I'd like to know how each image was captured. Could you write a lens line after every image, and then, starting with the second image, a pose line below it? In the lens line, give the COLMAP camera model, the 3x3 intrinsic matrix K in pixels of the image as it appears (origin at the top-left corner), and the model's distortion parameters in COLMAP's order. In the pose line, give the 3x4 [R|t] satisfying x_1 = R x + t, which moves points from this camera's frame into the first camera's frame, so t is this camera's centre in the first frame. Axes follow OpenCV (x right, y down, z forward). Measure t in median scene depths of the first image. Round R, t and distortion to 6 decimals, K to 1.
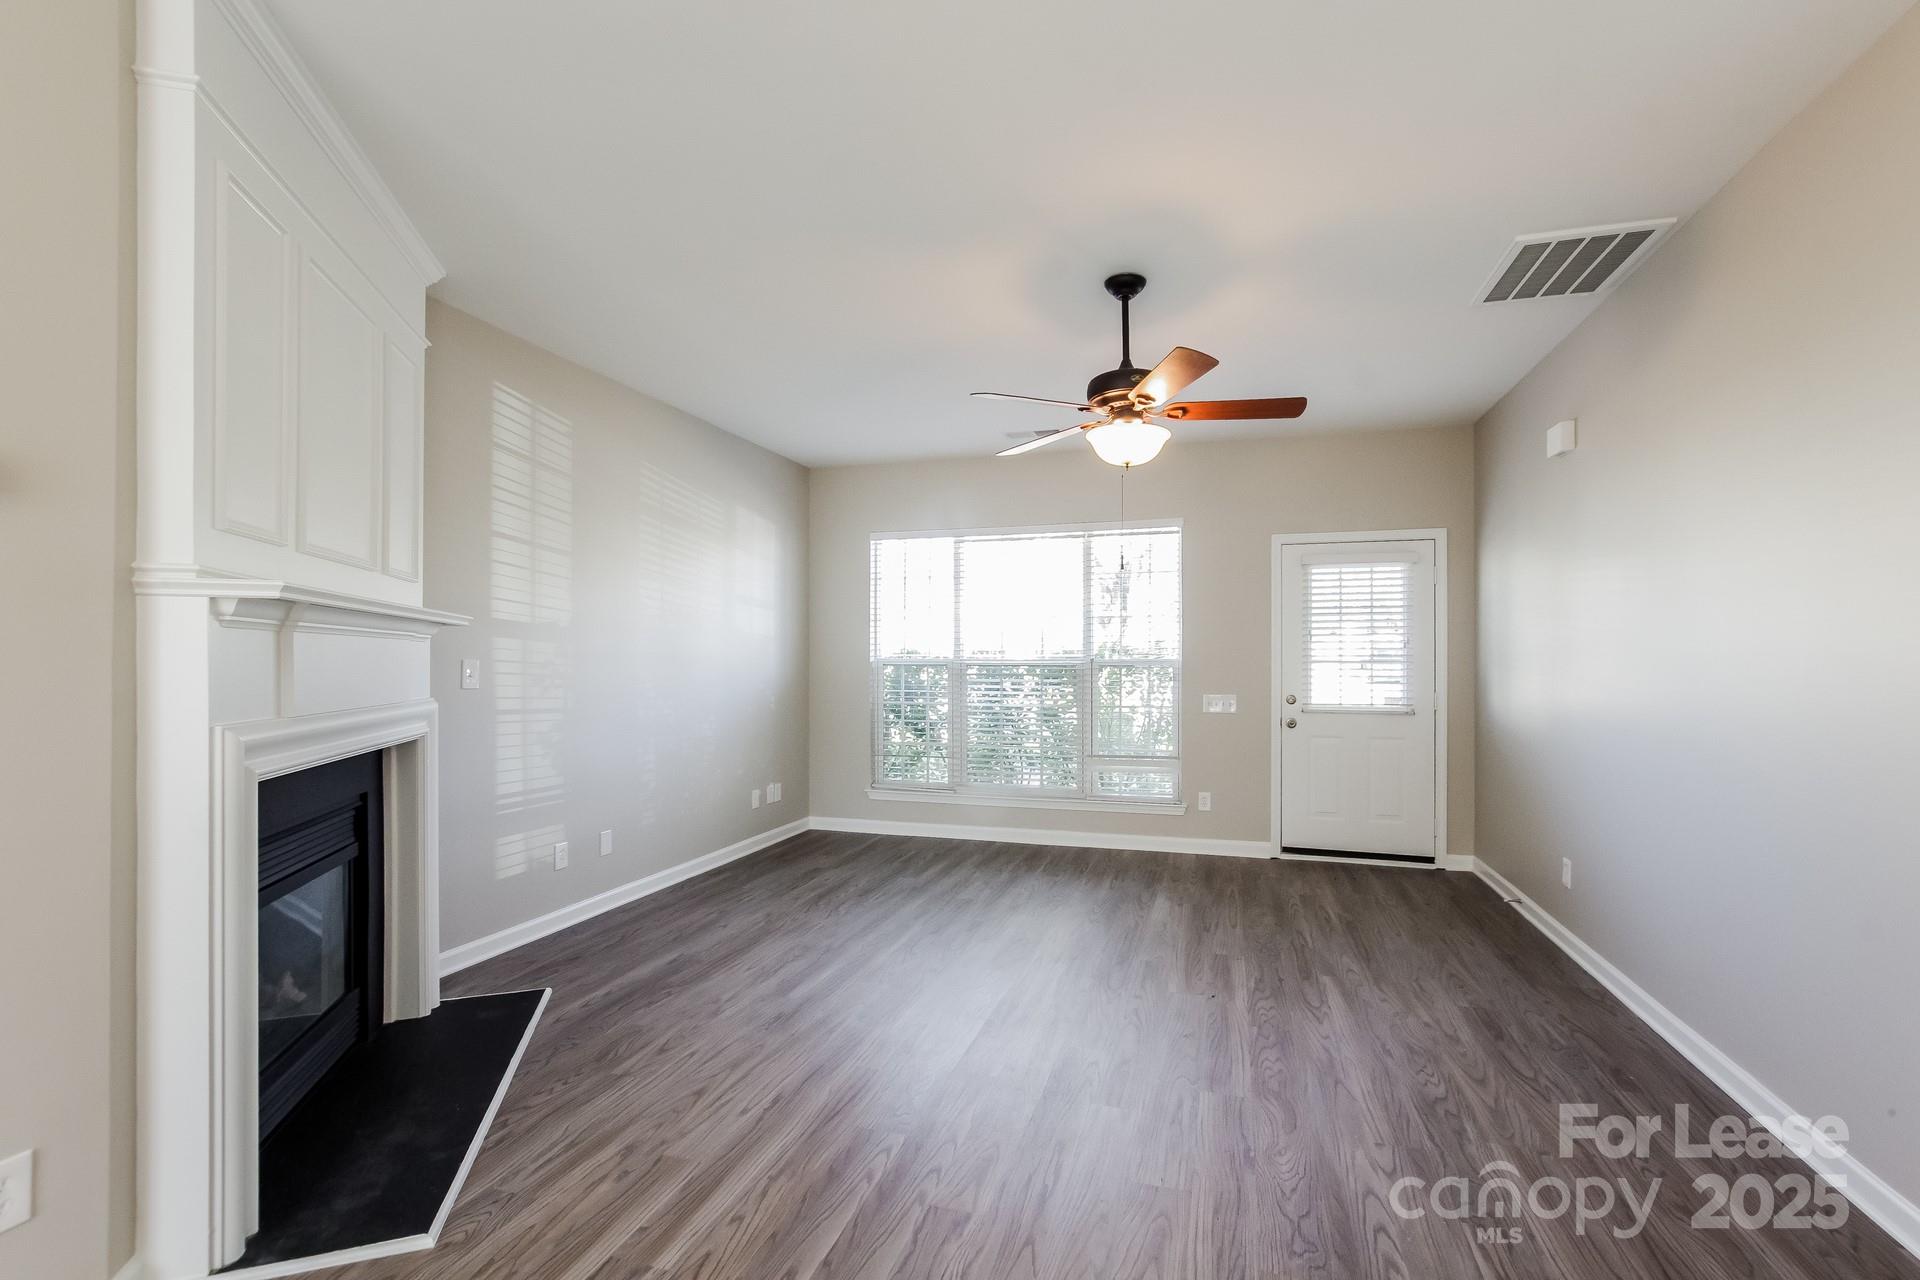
lens RADIAL K [[837.3, 0, 1011.1], [0, 837.3, 663.1], [0, 0, 1]] dist [-0.012231, -0.000381]
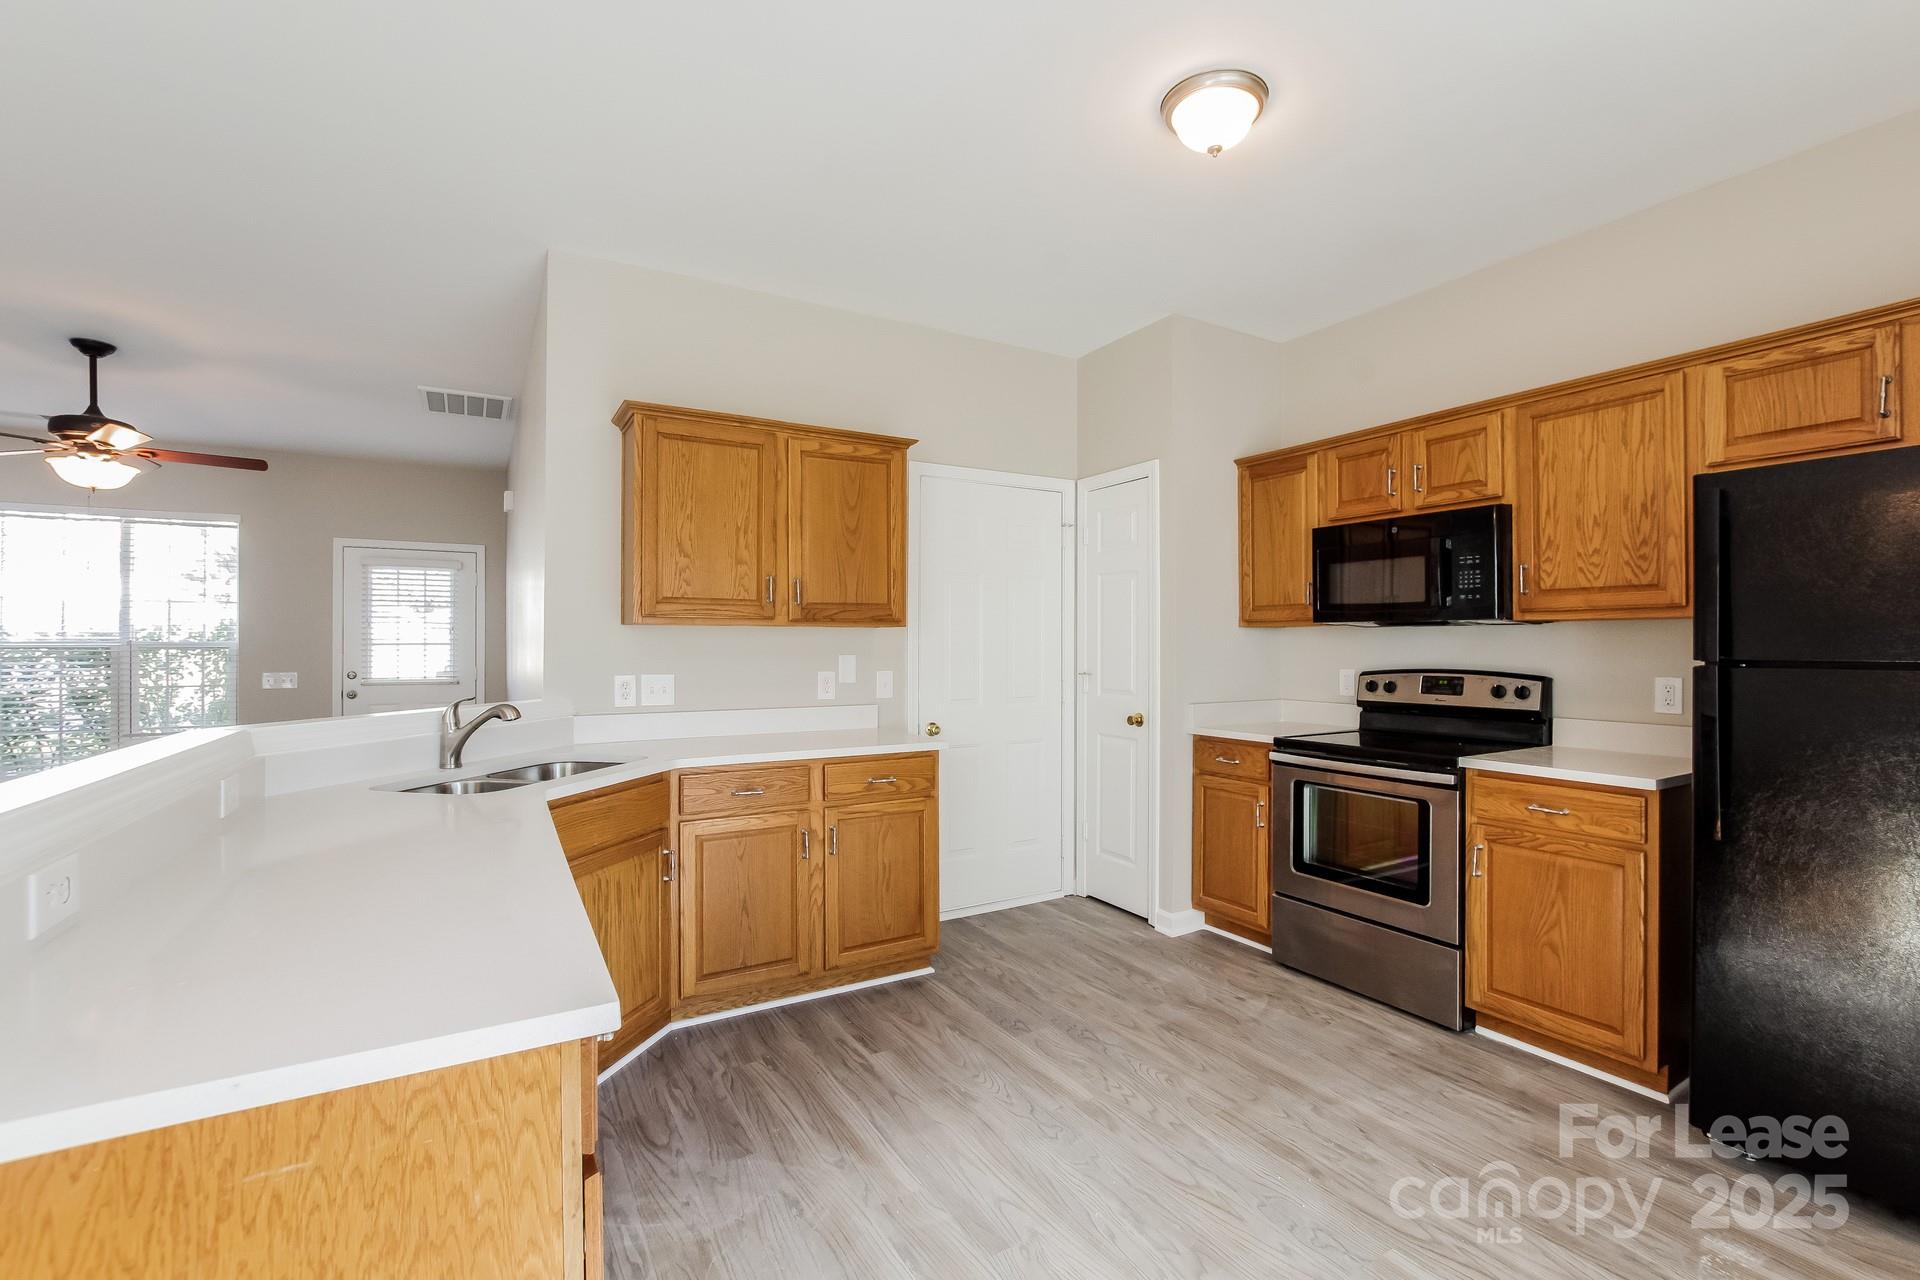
lens RADIAL K [[837.3, 0, 974.5], [0, 837.3, 640.3], [0, 0, 1]] dist [-0.012231, -0.000381]
pose [[0.700457, 0.004053, 0.713683, 0.107481], [0.001020, 0.999977, -0.006680, 0.002042], [-0.713694, 0.005407, 0.700437, -0.488128]]
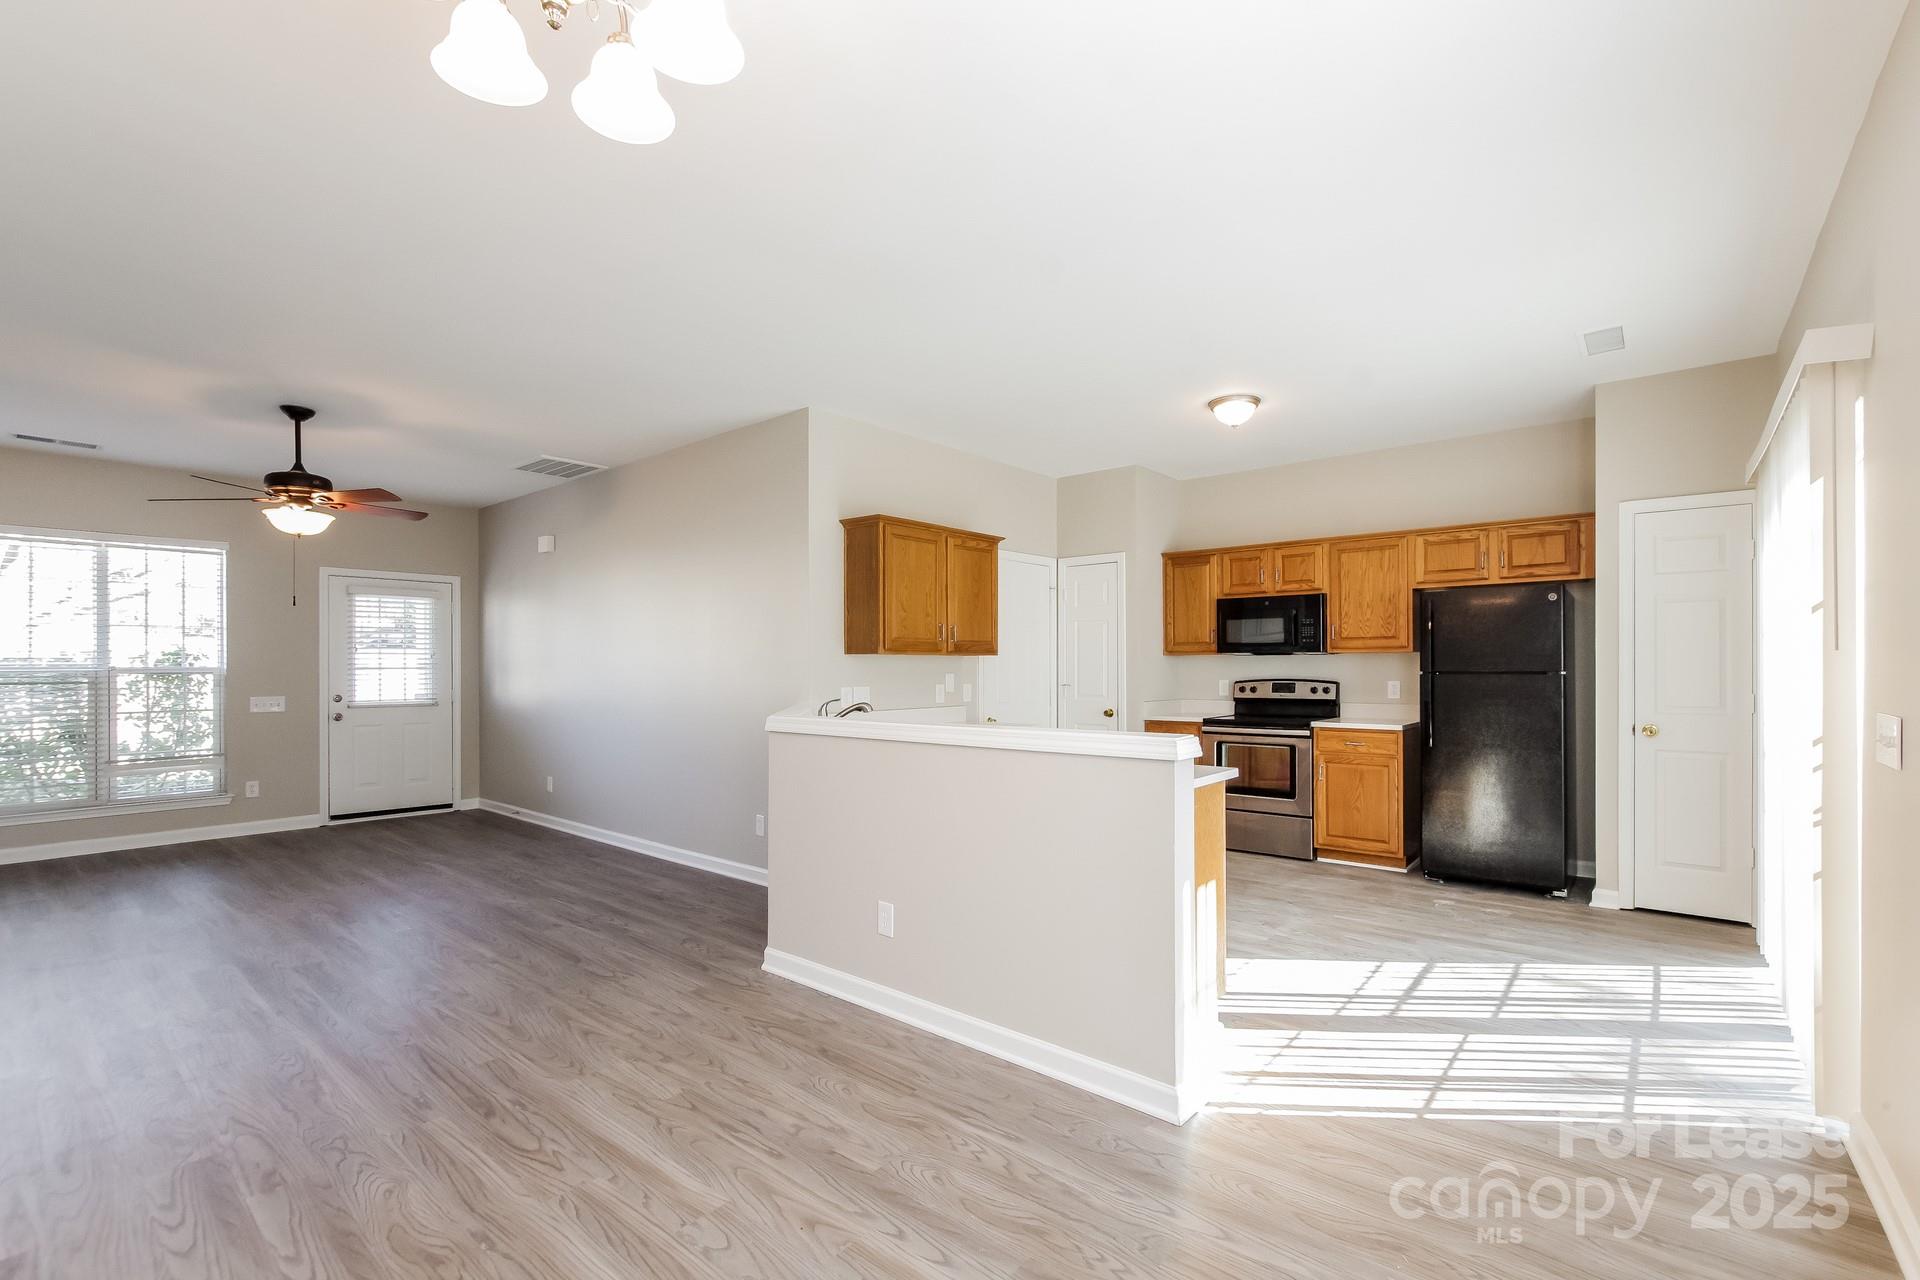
lens RADIAL K [[837.3, 0, 954.2], [0, 837.3, 668.8], [0, 0, 1]] dist [-0.012231, -0.000381]
pose [[0.432946, -0.003757, 0.901412, -0.400898], [0.005577, 0.999983, 0.001489, 0.001985], [-0.901403, 0.004383, 0.432959, -0.395081]]
